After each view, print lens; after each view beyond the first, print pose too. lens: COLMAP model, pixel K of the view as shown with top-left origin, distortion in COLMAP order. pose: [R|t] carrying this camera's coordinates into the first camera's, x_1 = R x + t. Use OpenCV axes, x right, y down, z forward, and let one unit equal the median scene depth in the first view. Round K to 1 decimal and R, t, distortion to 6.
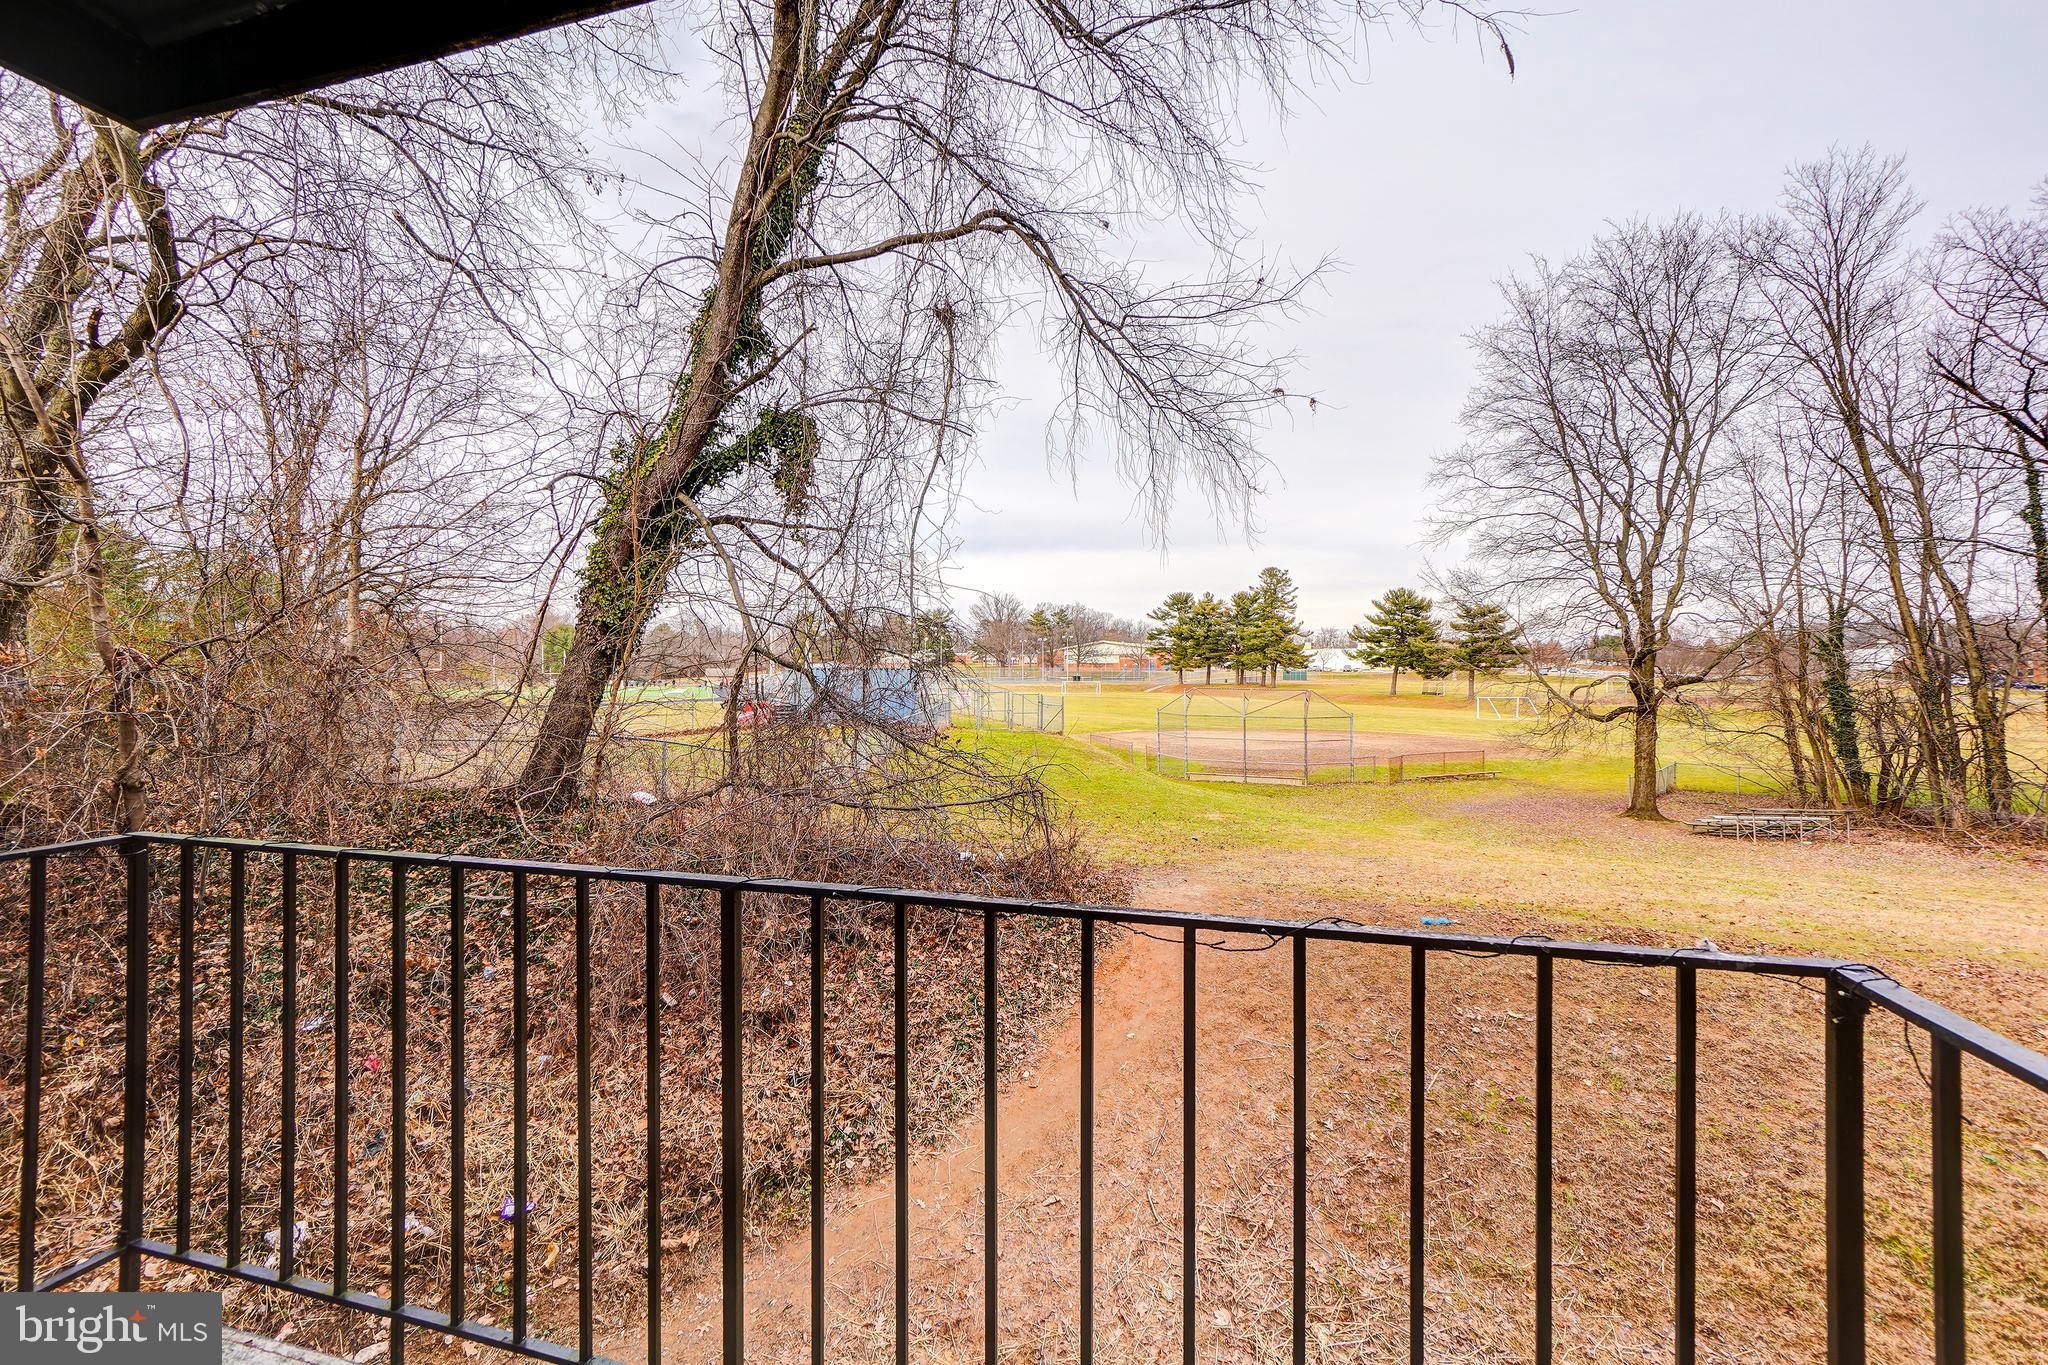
lens RADIAL K [[903.6, 0, 1003.8], [0, 903.6, 664.9], [0, 0, 1]] dist [-0.015397, 0.013363]
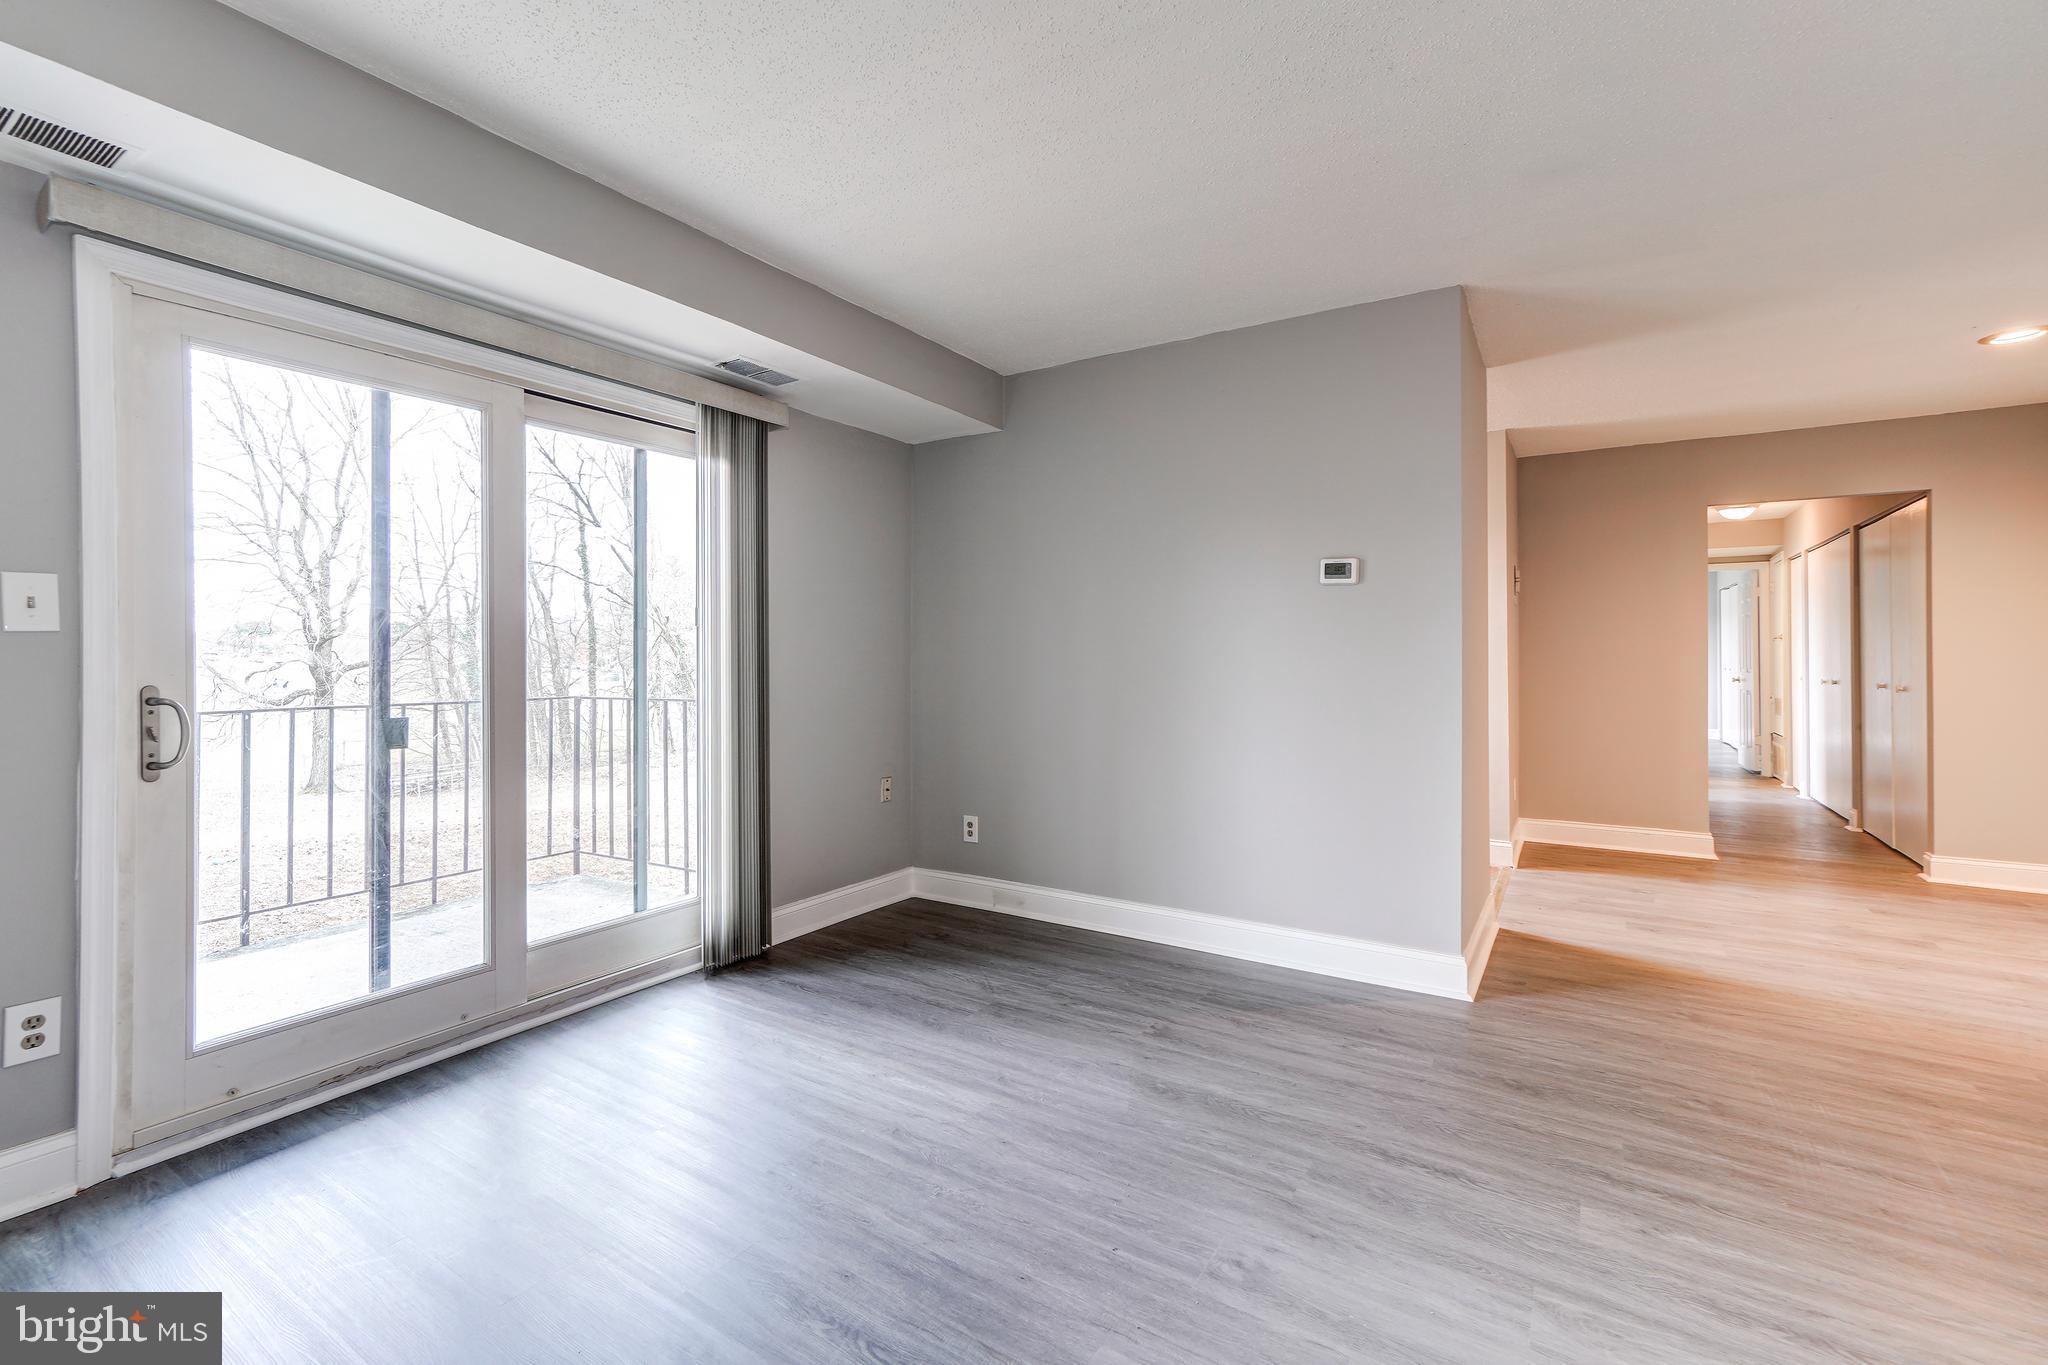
lens RADIAL K [[903.6, 0, 1011.4], [0, 903.6, 648.3], [0, 0, 1]] dist [-0.015397, 0.013363]
pose [[0.276349, 0.007227, 0.961030, -0.088636], [-0.005696, 0.999966, -0.005882, -0.000339], [-0.961041, -0.003849, 0.276381, -0.084111]]
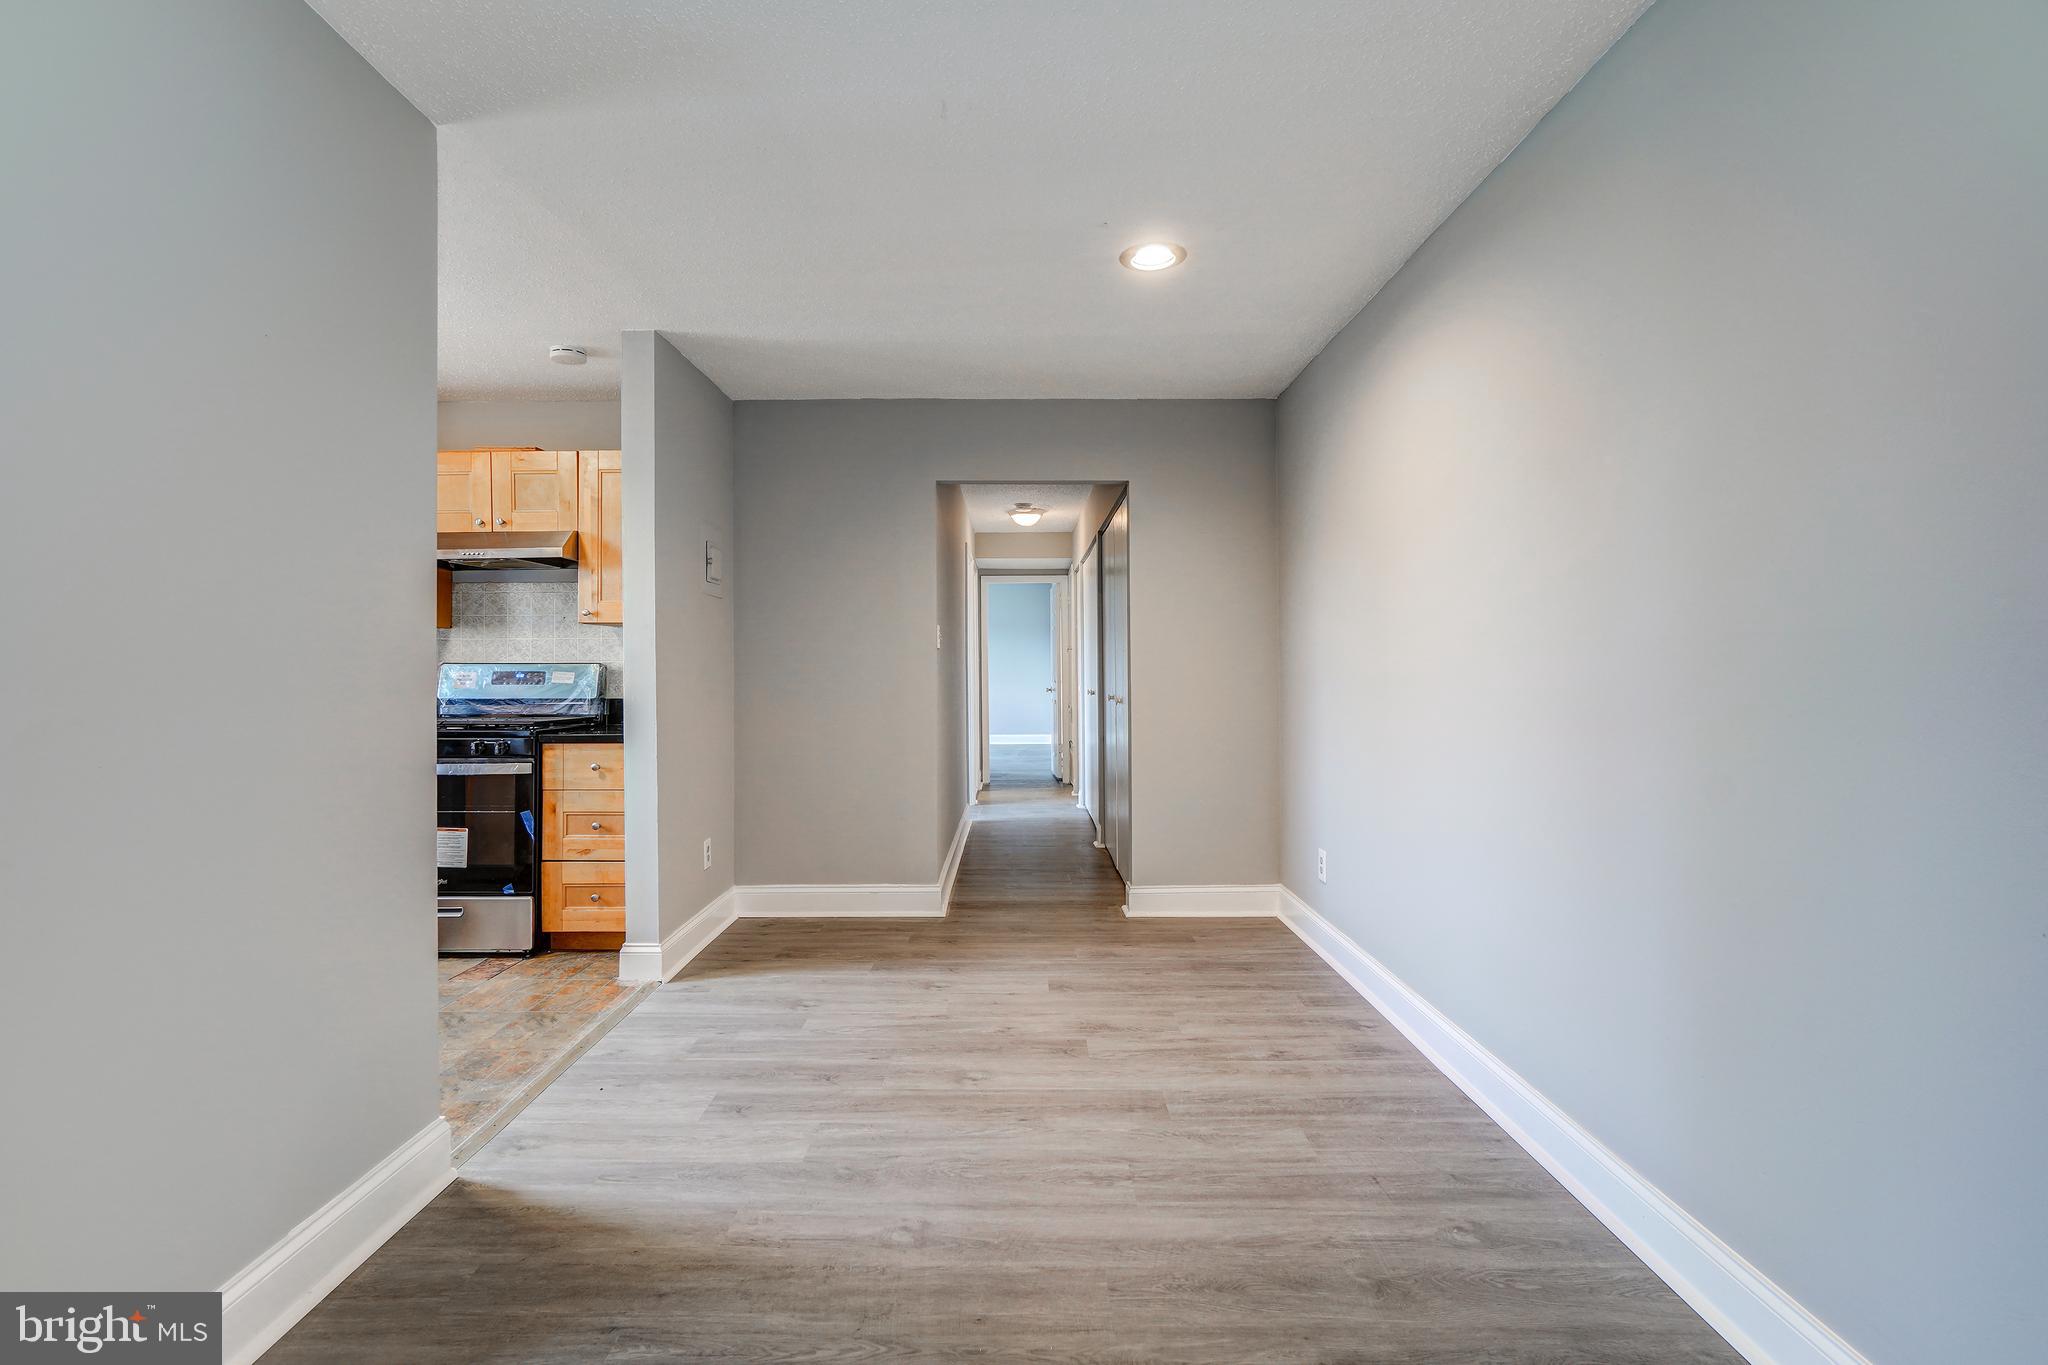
lens RADIAL K [[903.6, 0, 993.9], [0, 903.6, 658.2], [0, 0, 1]] dist [-0.015397, 0.013363]
pose [[-0.270991, 0.009924, 0.962531, -0.029371], [-0.000280, 0.999946, -0.010389, -0.000540], [-0.962582, -0.003084, -0.270974, -0.131716]]
